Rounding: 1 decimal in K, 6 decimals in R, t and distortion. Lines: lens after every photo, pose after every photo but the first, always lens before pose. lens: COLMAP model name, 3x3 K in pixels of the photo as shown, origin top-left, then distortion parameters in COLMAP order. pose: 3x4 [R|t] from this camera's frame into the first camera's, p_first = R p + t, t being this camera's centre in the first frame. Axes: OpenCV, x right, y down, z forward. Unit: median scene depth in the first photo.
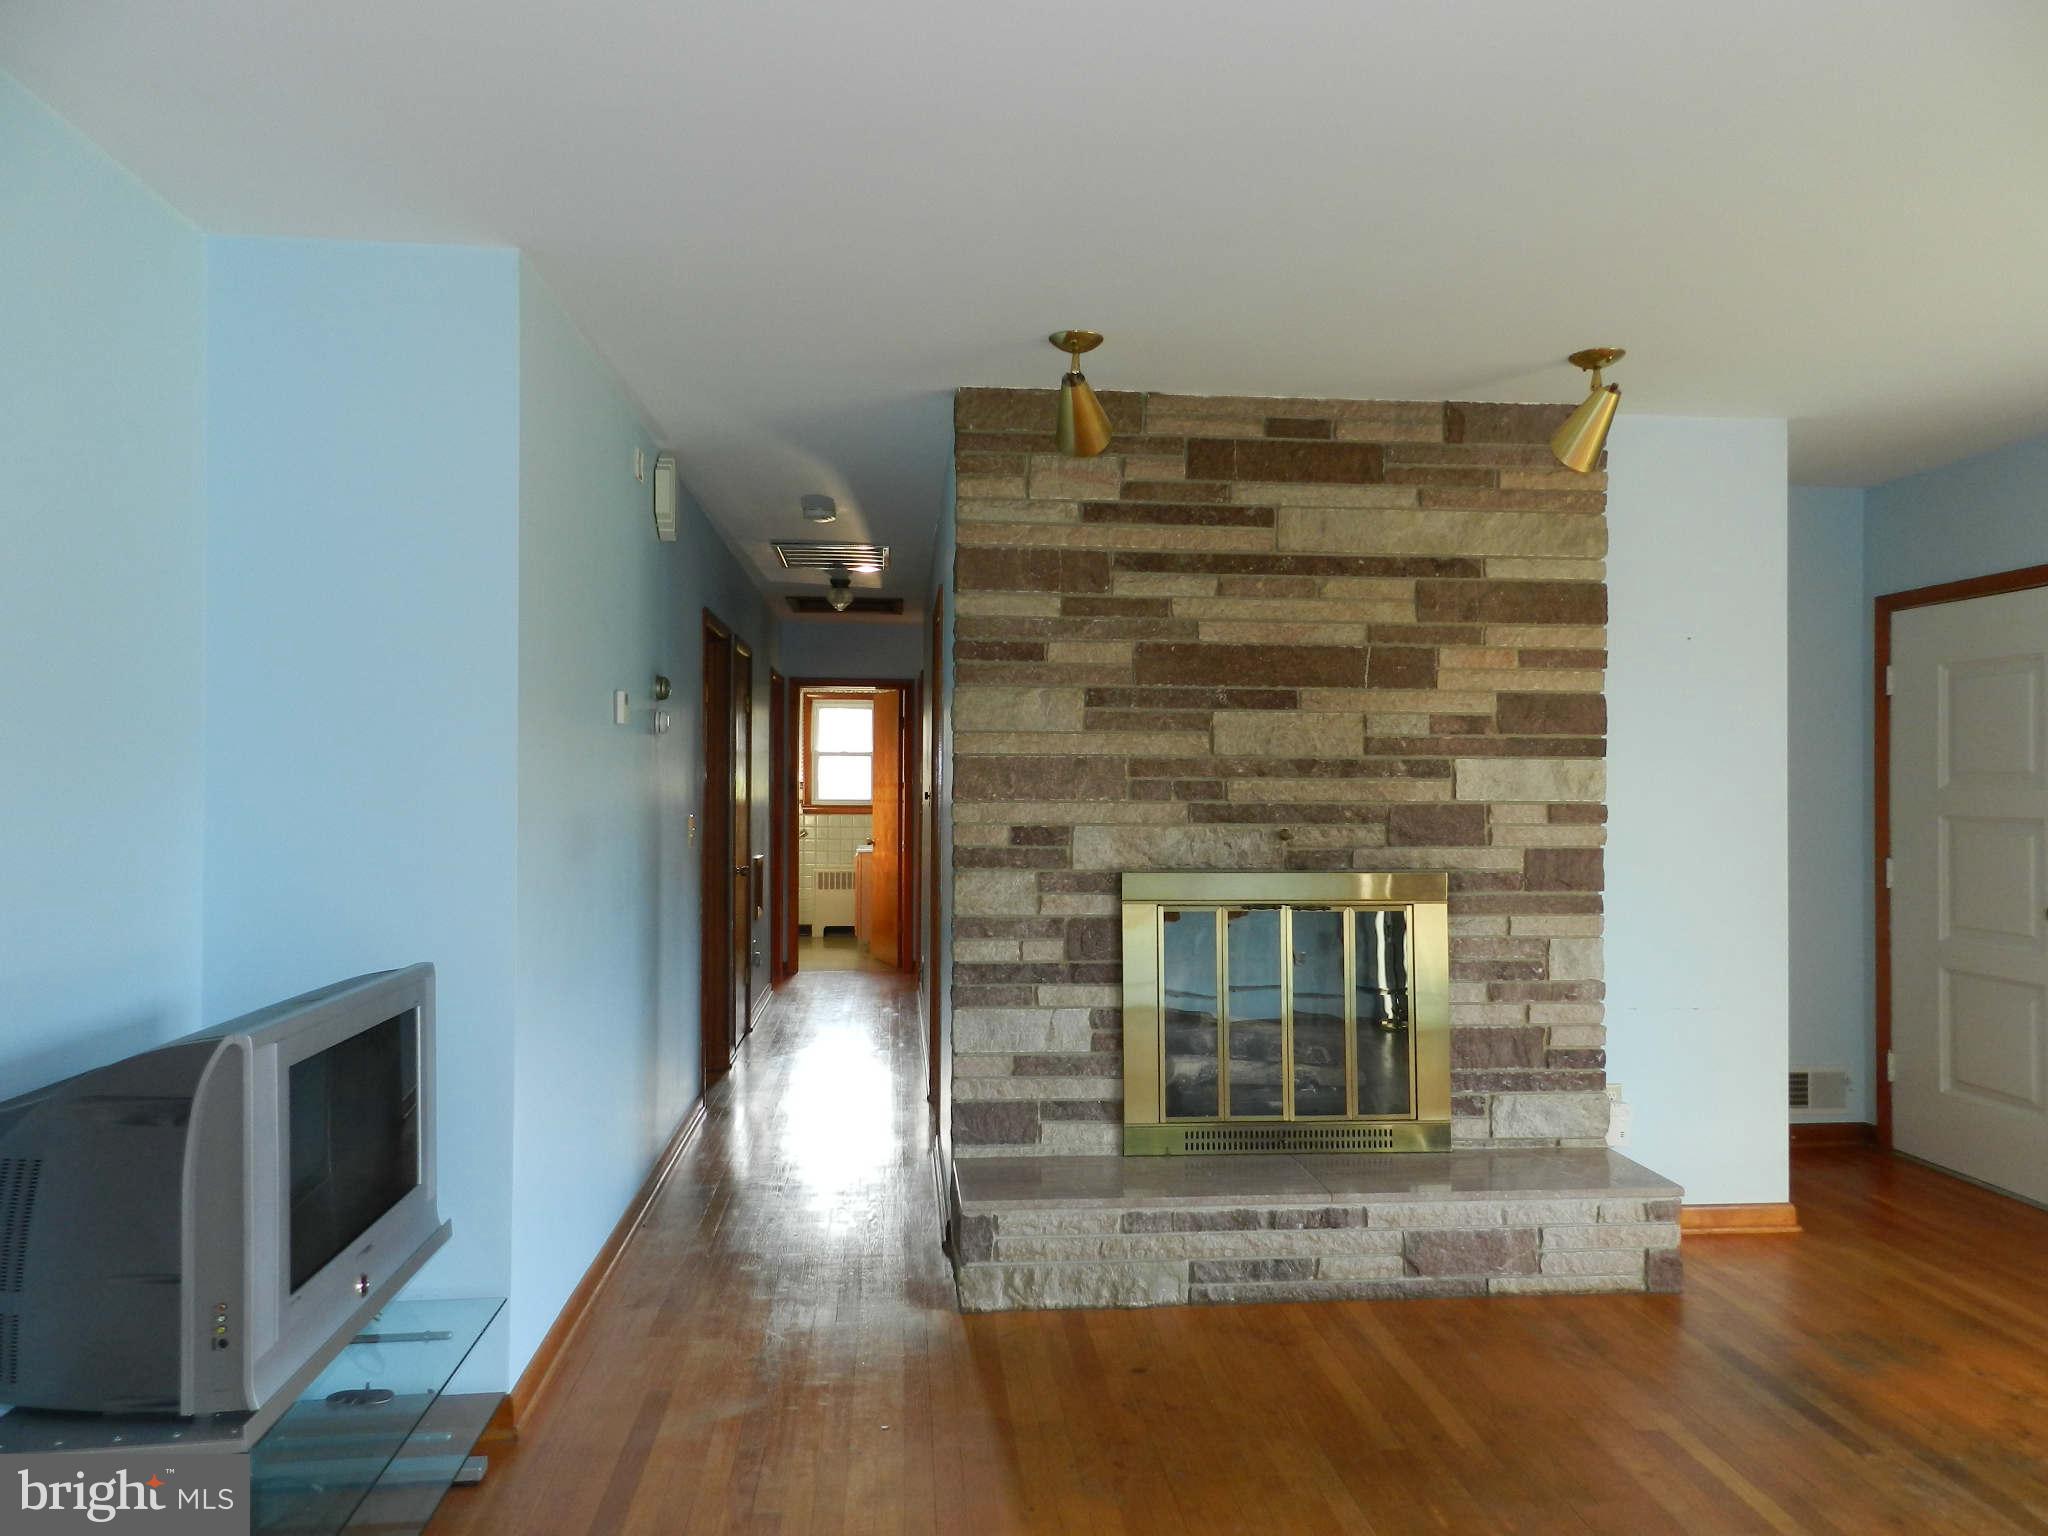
lens RADIAL K [[1399.2, 0, 1024.8], [0, 1399.2, 772.1], [0, 0, 1]] dist [0.031730, -0.013099]
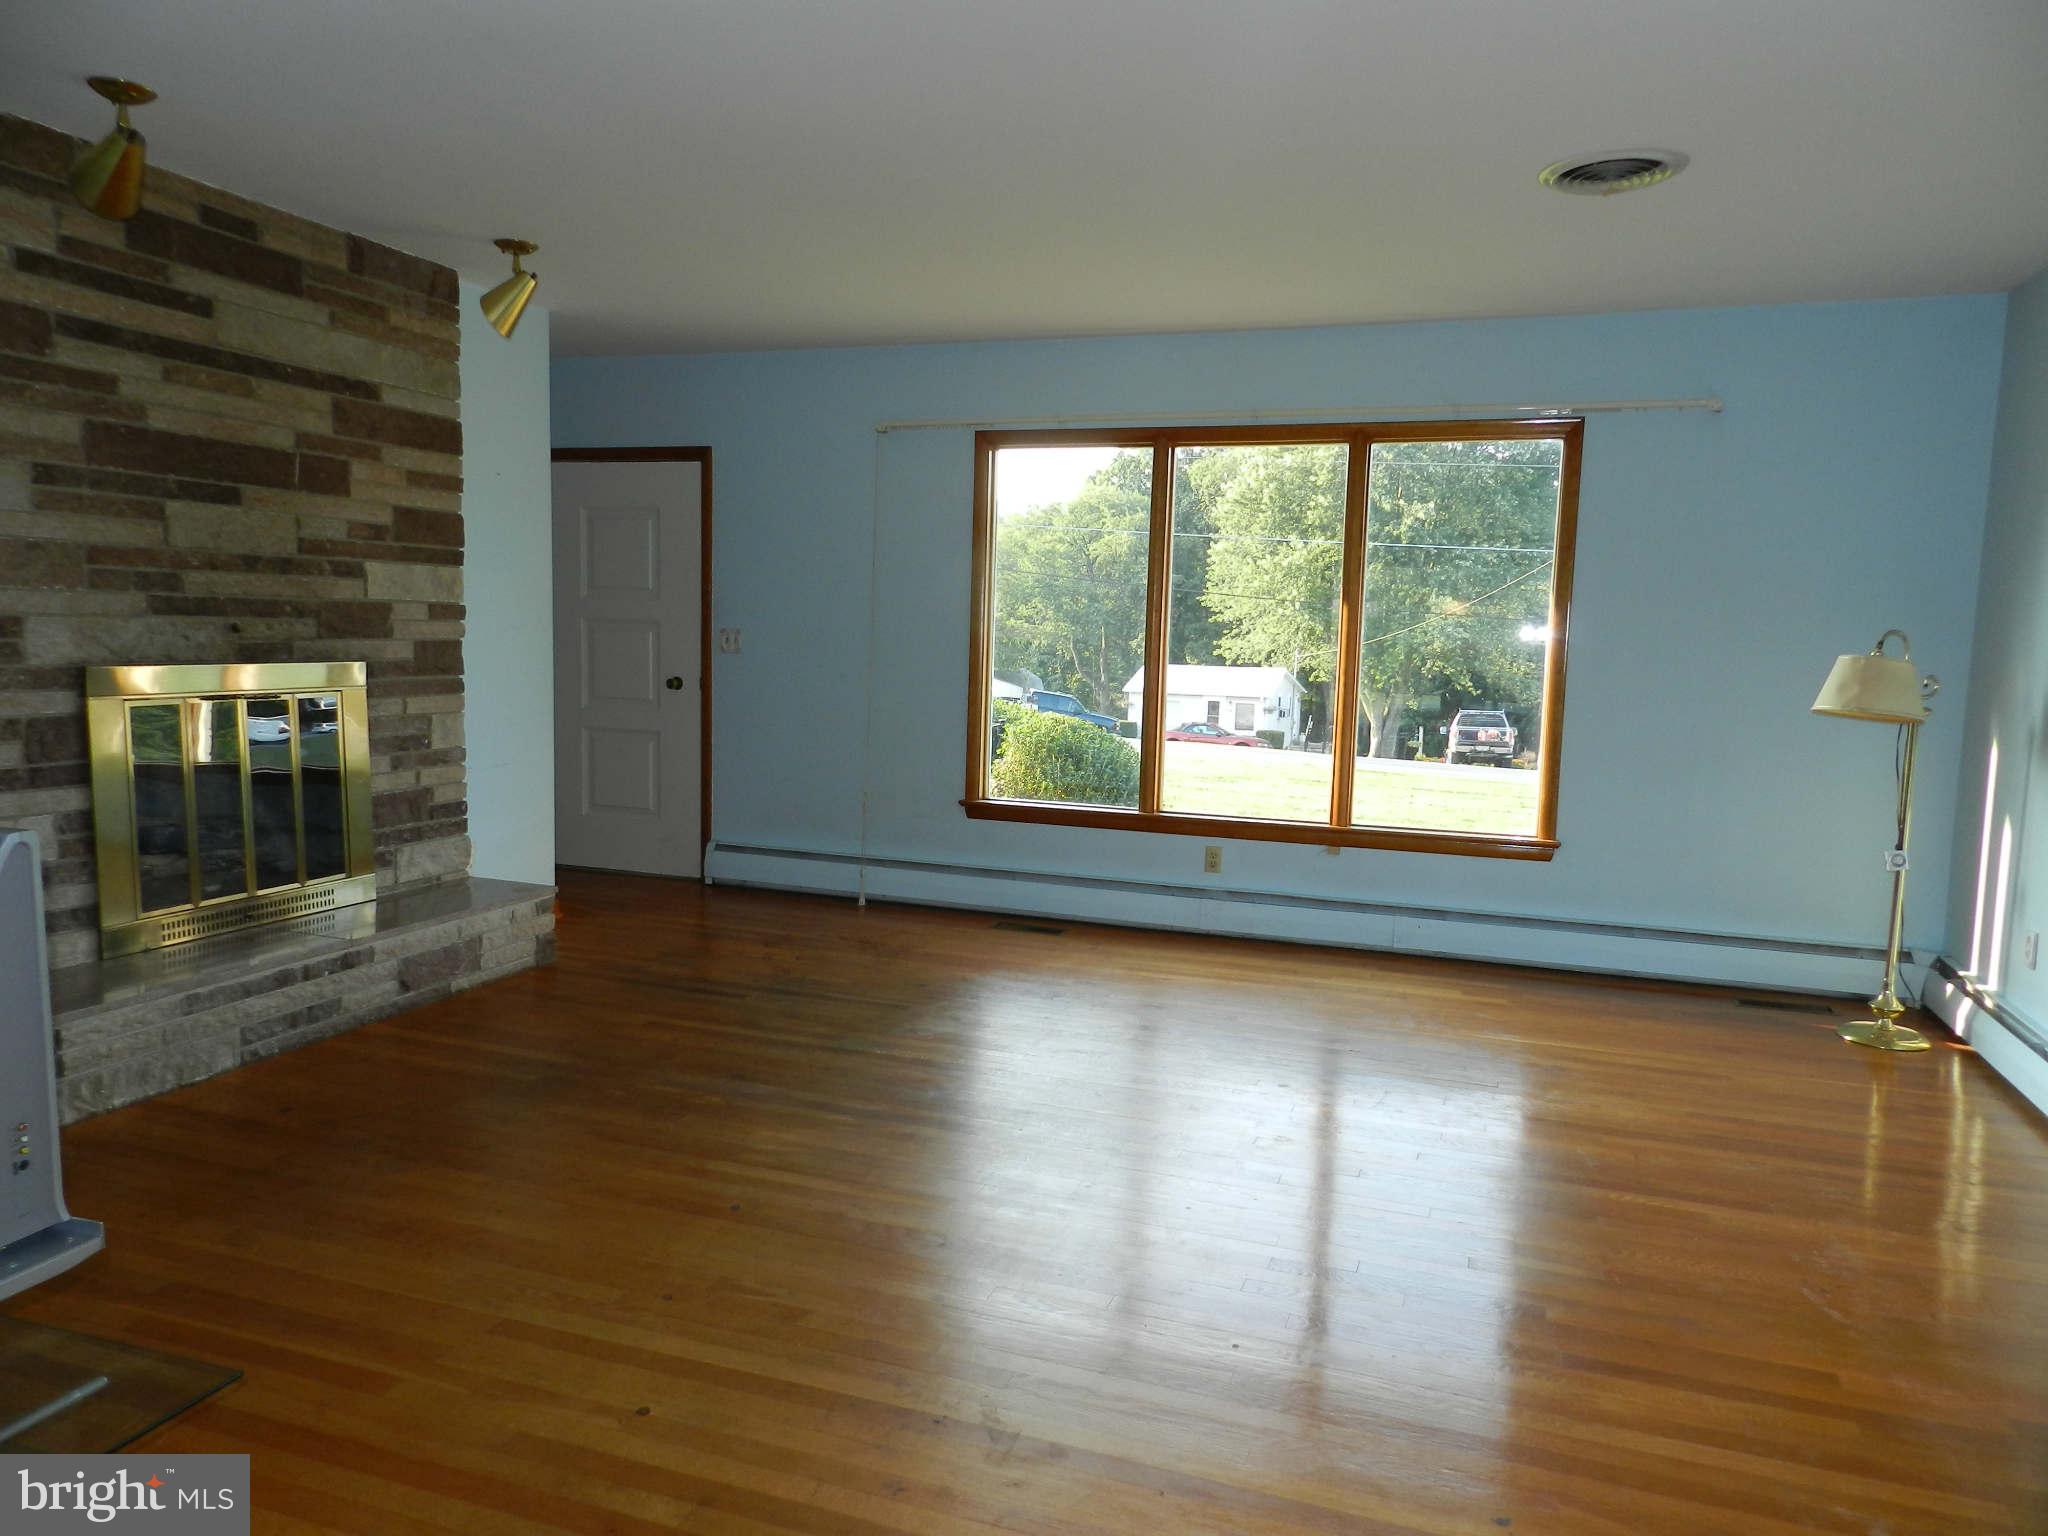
lens RADIAL K [[1399.2, 0, 1026.8], [0, 1399.2, 773.7], [0, 0, 1]] dist [0.031730, -0.013099]
pose [[0.418751, -0.089982, 0.903632, -0.526312], [-0.033120, 0.992903, 0.114220, 0.013271], [-0.907497, -0.077758, 0.412799, 0.027417]]
